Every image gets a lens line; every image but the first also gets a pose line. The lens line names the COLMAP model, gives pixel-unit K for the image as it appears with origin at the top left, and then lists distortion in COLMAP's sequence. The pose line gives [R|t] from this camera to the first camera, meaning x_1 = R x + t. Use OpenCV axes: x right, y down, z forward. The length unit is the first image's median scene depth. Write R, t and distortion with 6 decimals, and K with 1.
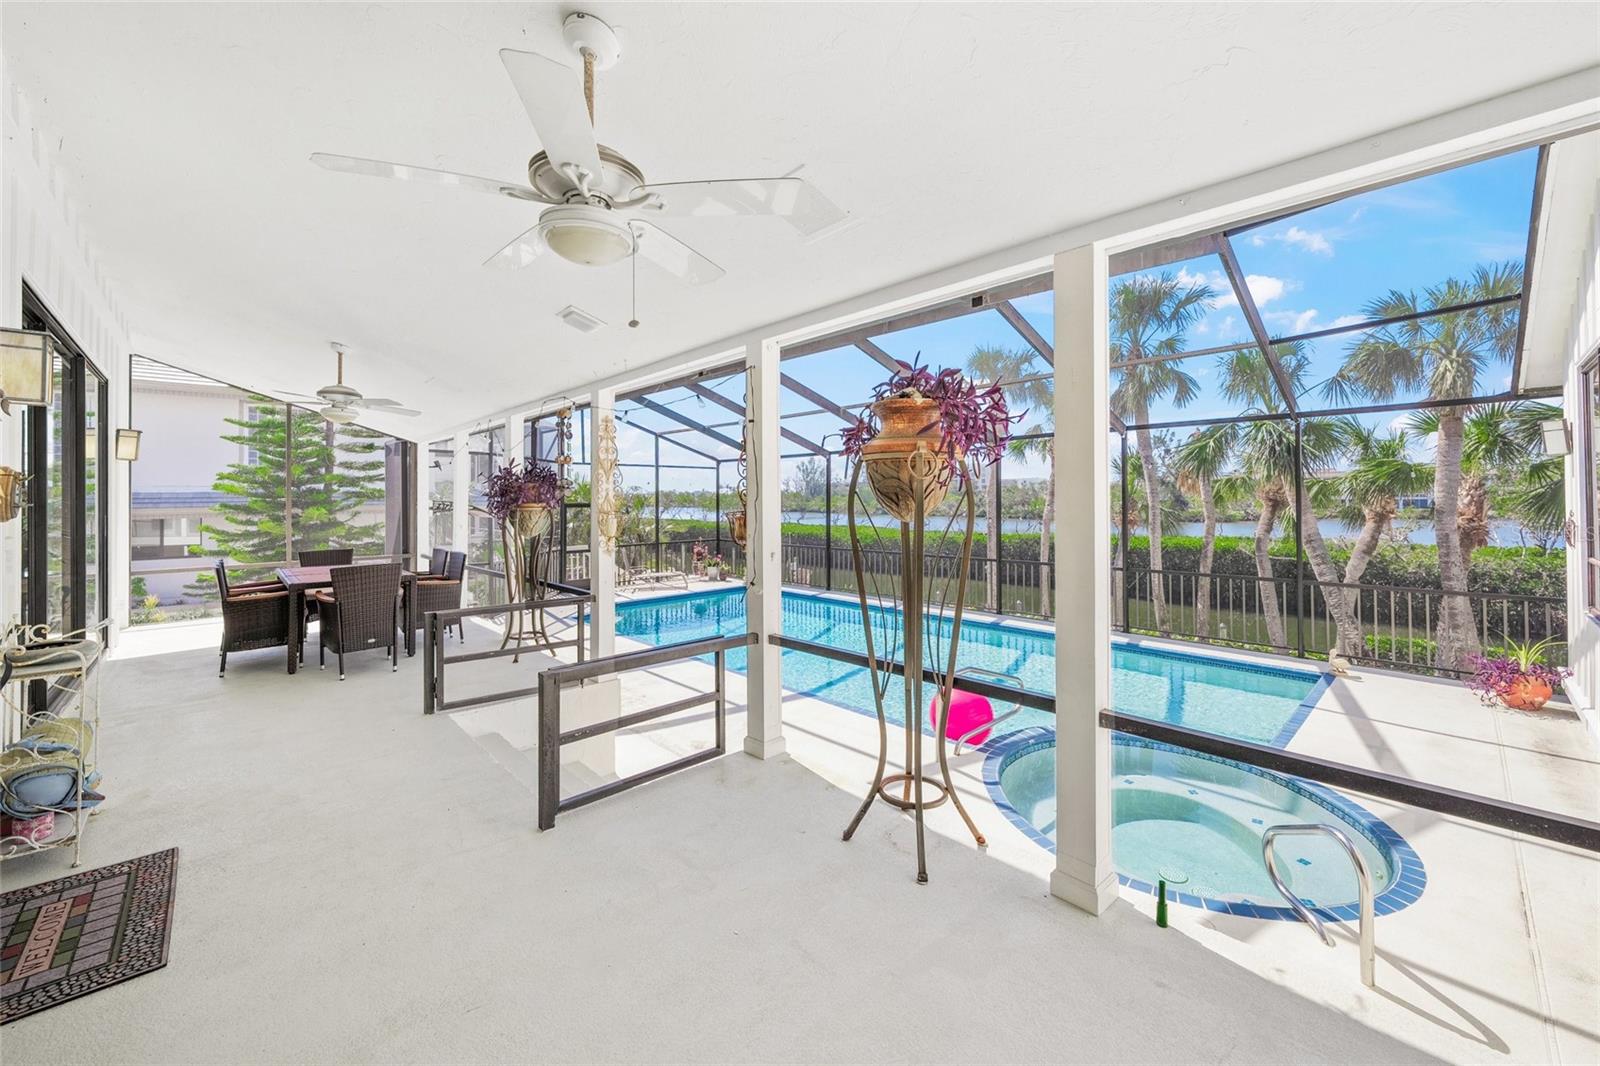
lens RADIAL K [[613.8, 0, 782.6], [0, 613.8, 494.0], [0, 0, 1]] dist [-0.005730, -0.000417]
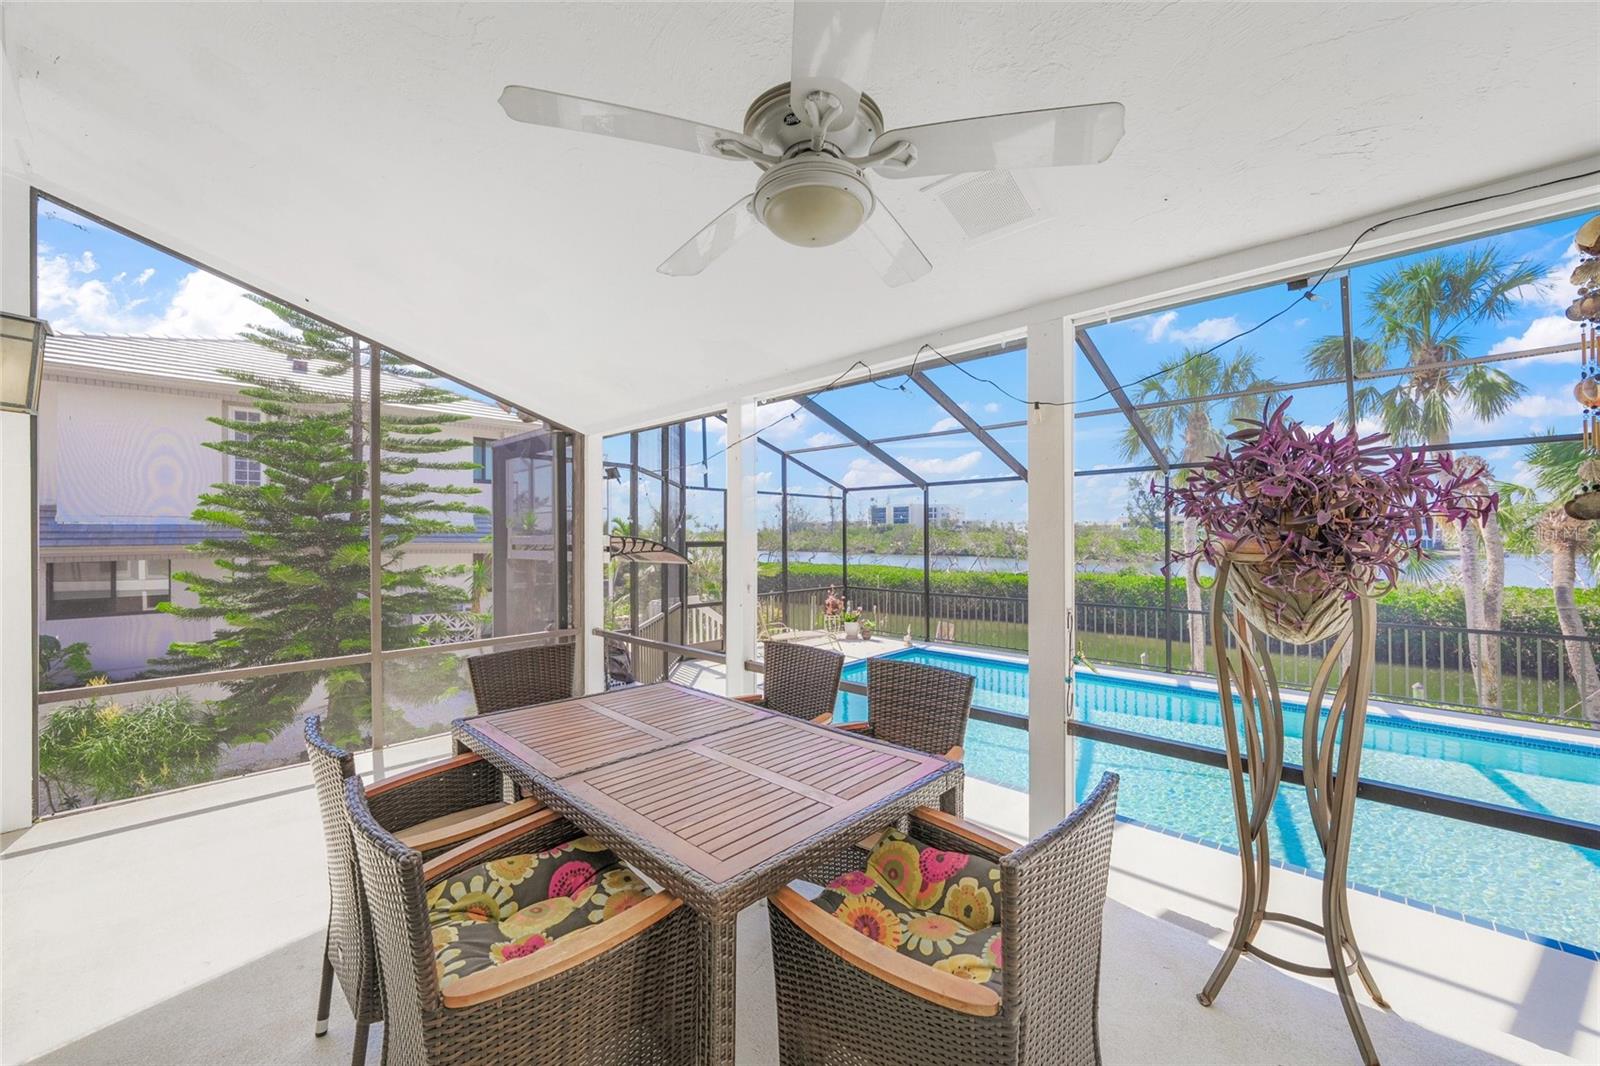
lens RADIAL K [[613.8, 0, 804.5], [0, 613.8, 534.7], [0, 0, 1]] dist [-0.005730, -0.000417]
pose [[0.998498, 0.004196, 0.054635, -0.311857], [-0.004386, 0.999985, 0.003354, 0.005106], [-0.054621, -0.003588, 0.998501, 0.305715]]
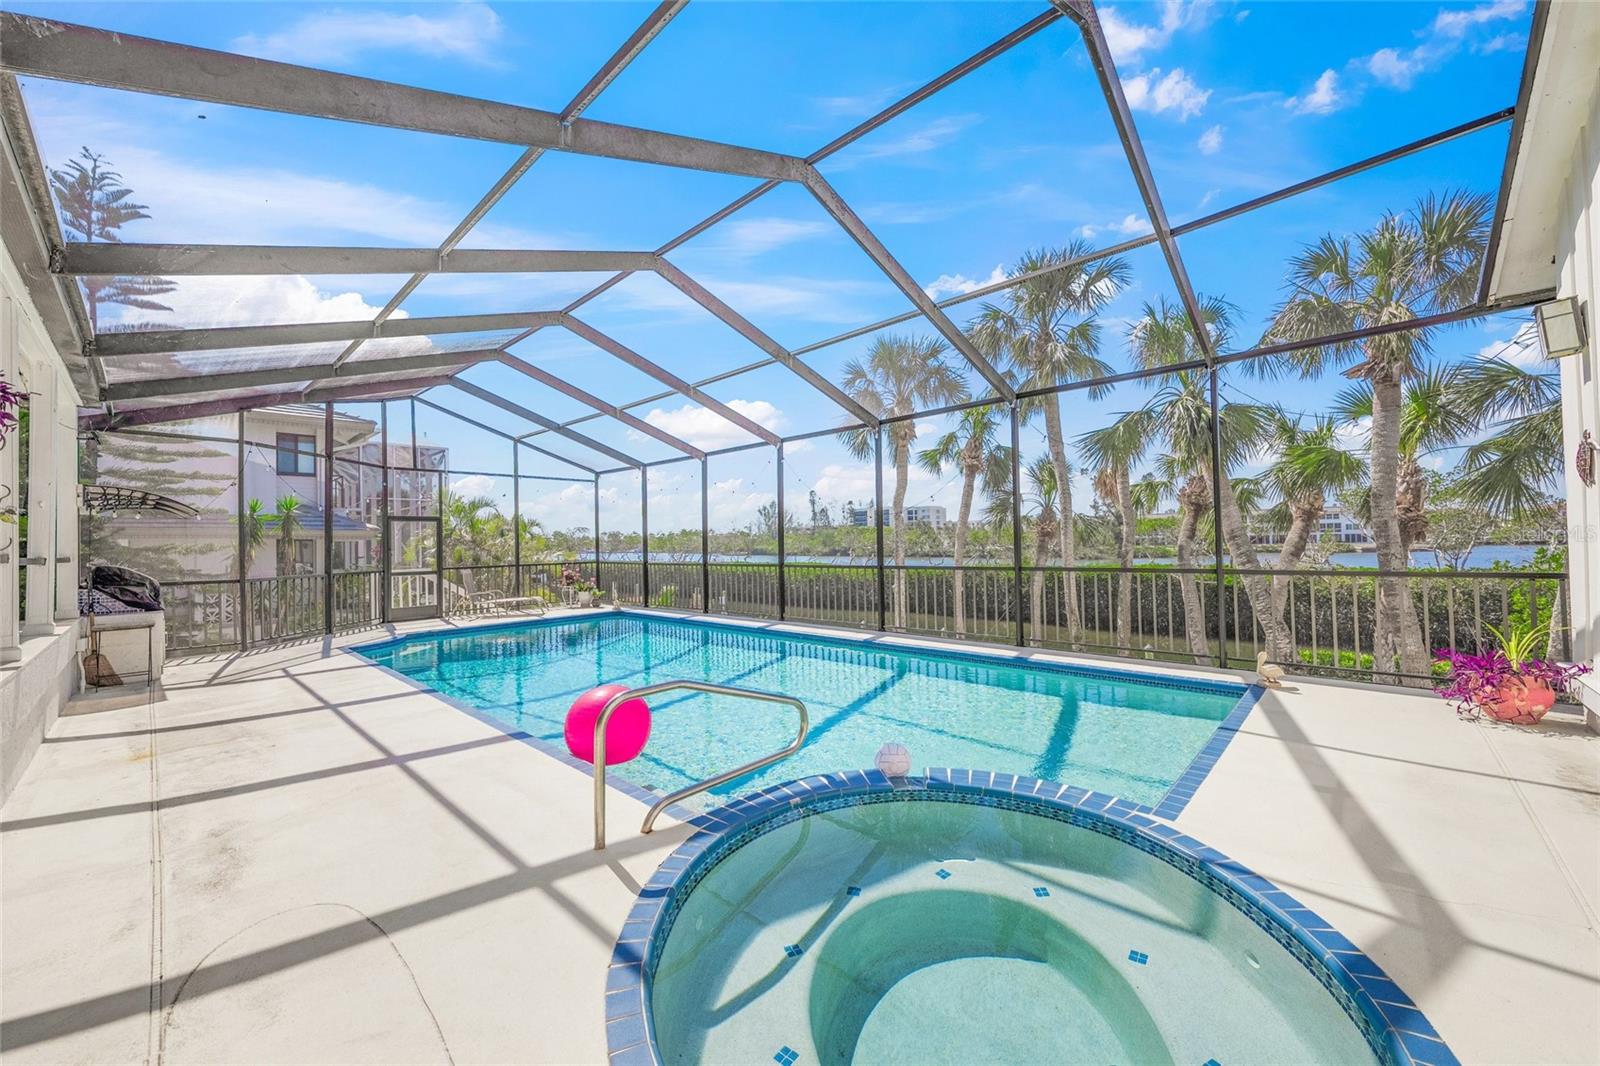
lens RADIAL K [[613.8, 0, 775.6], [0, 613.8, 528.5], [0, 0, 1]] dist [-0.005730, -0.000417]
pose [[0.997771, -0.011531, 0.065723, 0.143923], [0.012119, 0.999890, -0.008562, 0.056787], [-0.065617, 0.009339, 0.997801, 0.160803]]
